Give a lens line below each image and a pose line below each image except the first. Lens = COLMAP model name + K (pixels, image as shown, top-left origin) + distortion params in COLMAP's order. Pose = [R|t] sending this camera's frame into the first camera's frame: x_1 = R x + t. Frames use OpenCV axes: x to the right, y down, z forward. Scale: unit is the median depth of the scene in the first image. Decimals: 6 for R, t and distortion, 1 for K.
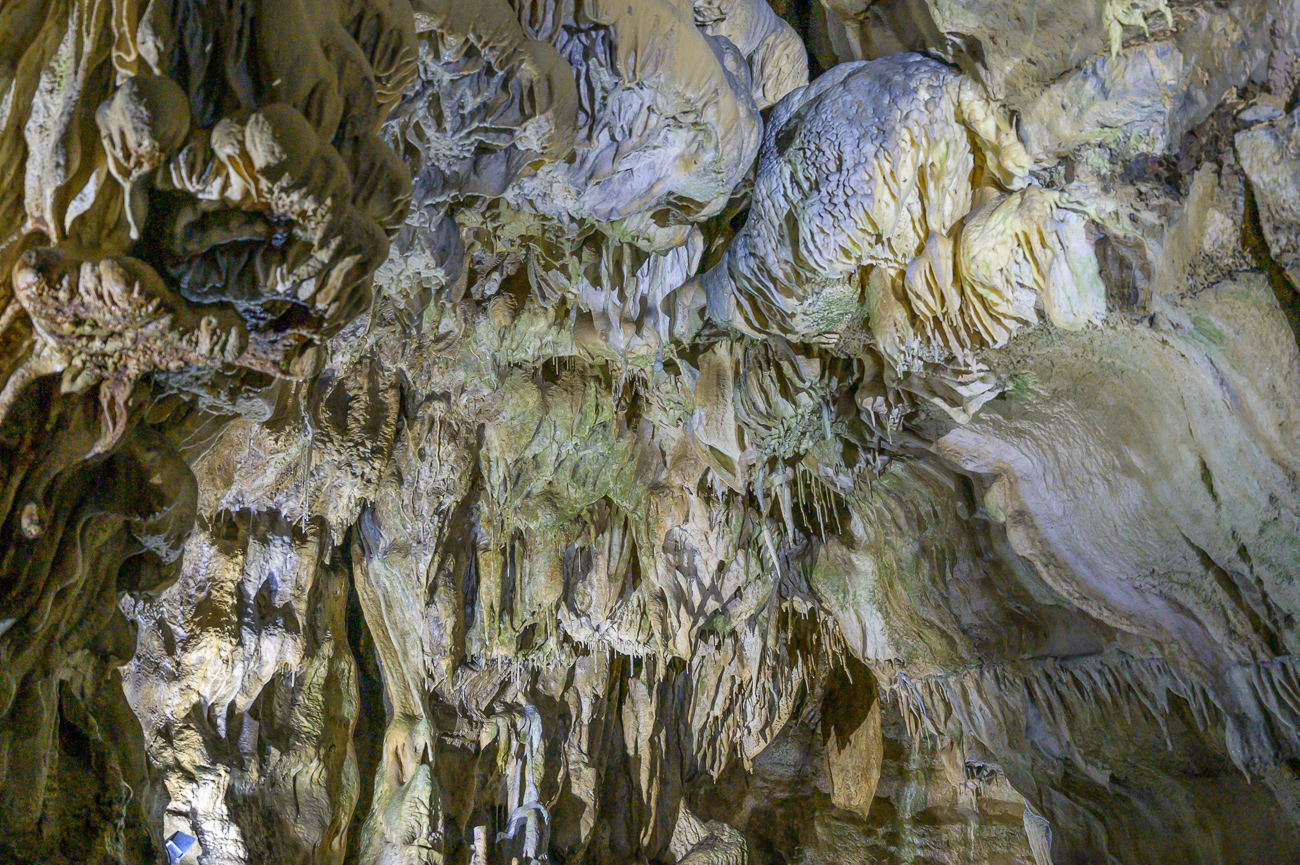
lens RADIAL K [[1765.1, 0, 648.6], [0, 1765.1, 432.2], [0, 0, 1]] dist [-0.003005, 0.000000]
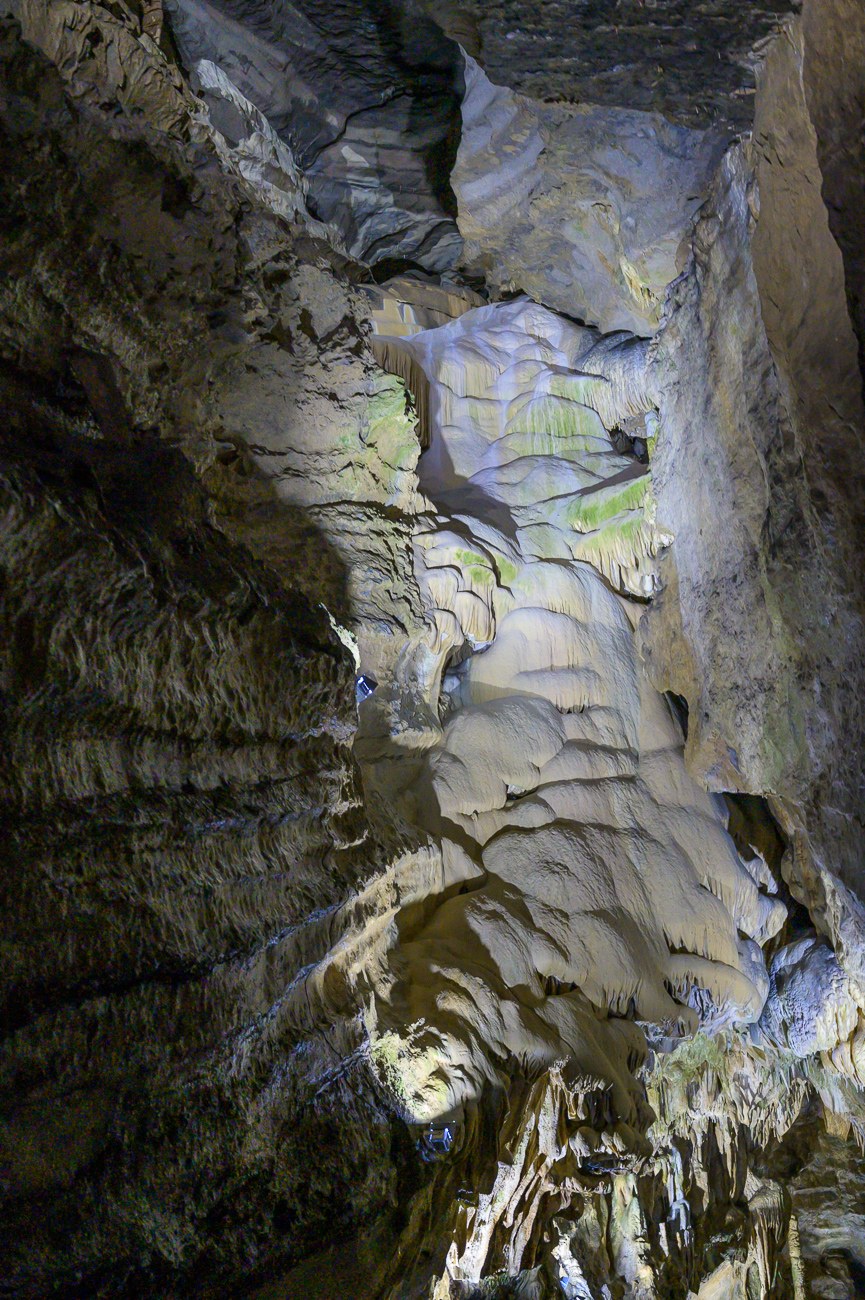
lens RADIAL K [[1765.1, 0, 433.6], [0, 1765.1, 650.5], [0, 0, 1]] dist [-0.003005, 0.000000]
pose [[0.988418, -0.077738, -0.130334, -0.030601], [0.095201, 0.986451, 0.133612, -0.755556], [0.118182, -0.144472, 0.982426, -1.043680]]
